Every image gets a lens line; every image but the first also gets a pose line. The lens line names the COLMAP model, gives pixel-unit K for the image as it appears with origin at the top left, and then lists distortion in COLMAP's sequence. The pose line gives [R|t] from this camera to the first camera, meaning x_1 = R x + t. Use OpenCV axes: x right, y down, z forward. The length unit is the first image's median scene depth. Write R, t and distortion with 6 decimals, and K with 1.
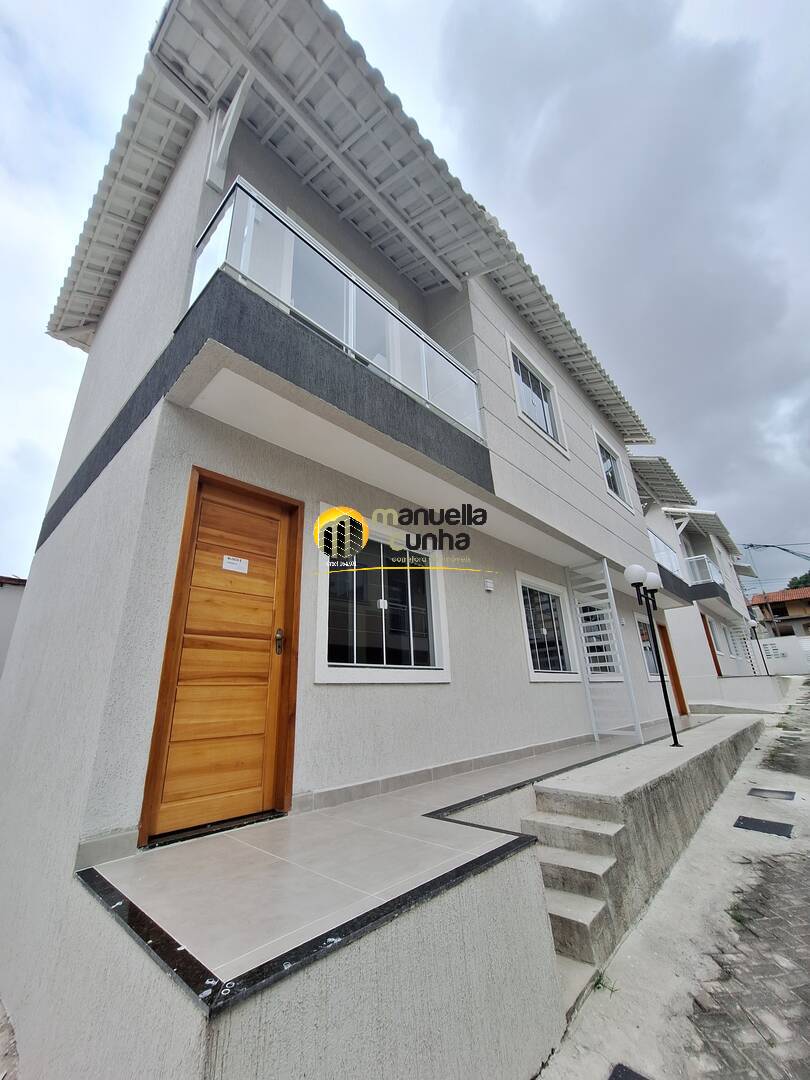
lens RADIAL K [[431.3, 0, 405.1], [0, 431.3, 535.1], [0, 0, 1]] dist [-0.001762, 0.000101]
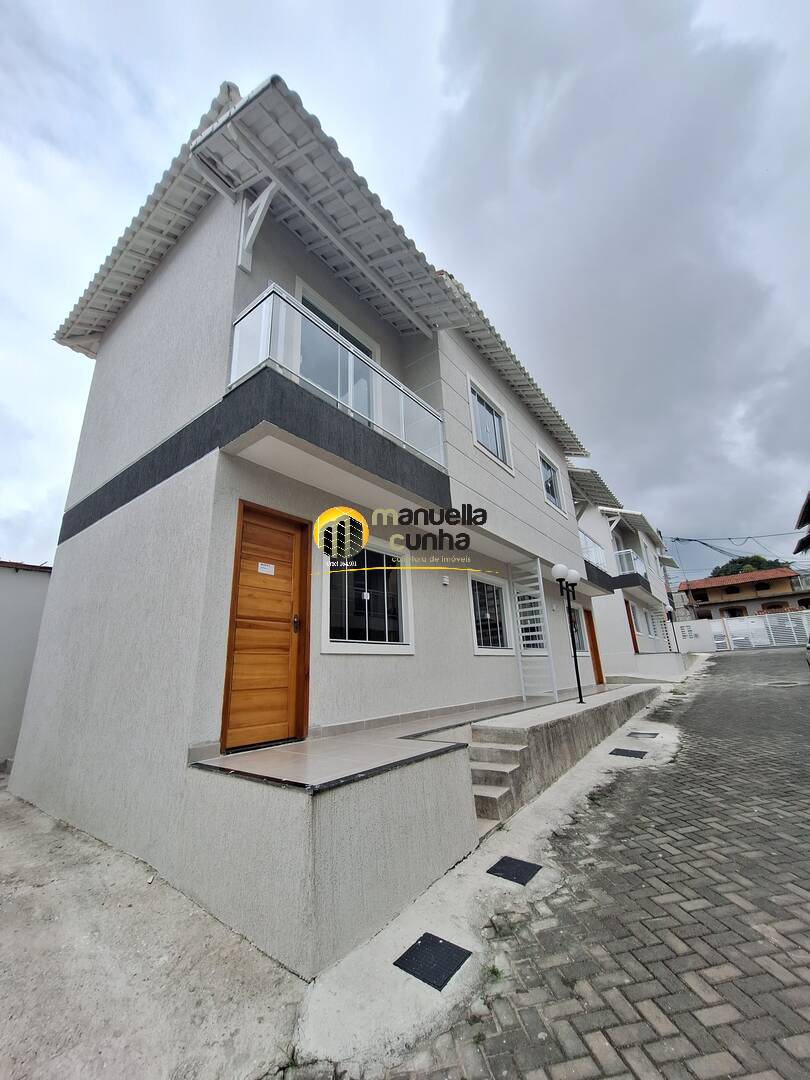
lens RADIAL K [[429.0, 0, 410.0], [0, 429.0, 534.0], [0, 0, 1]] dist [-0.002133, -0.000054]
pose [[0.994139, 0.028863, 0.104188, -0.060667], [-0.033195, 0.998645, 0.040089, -0.087981], [-0.102890, -0.043313, 0.993749, -0.320577]]
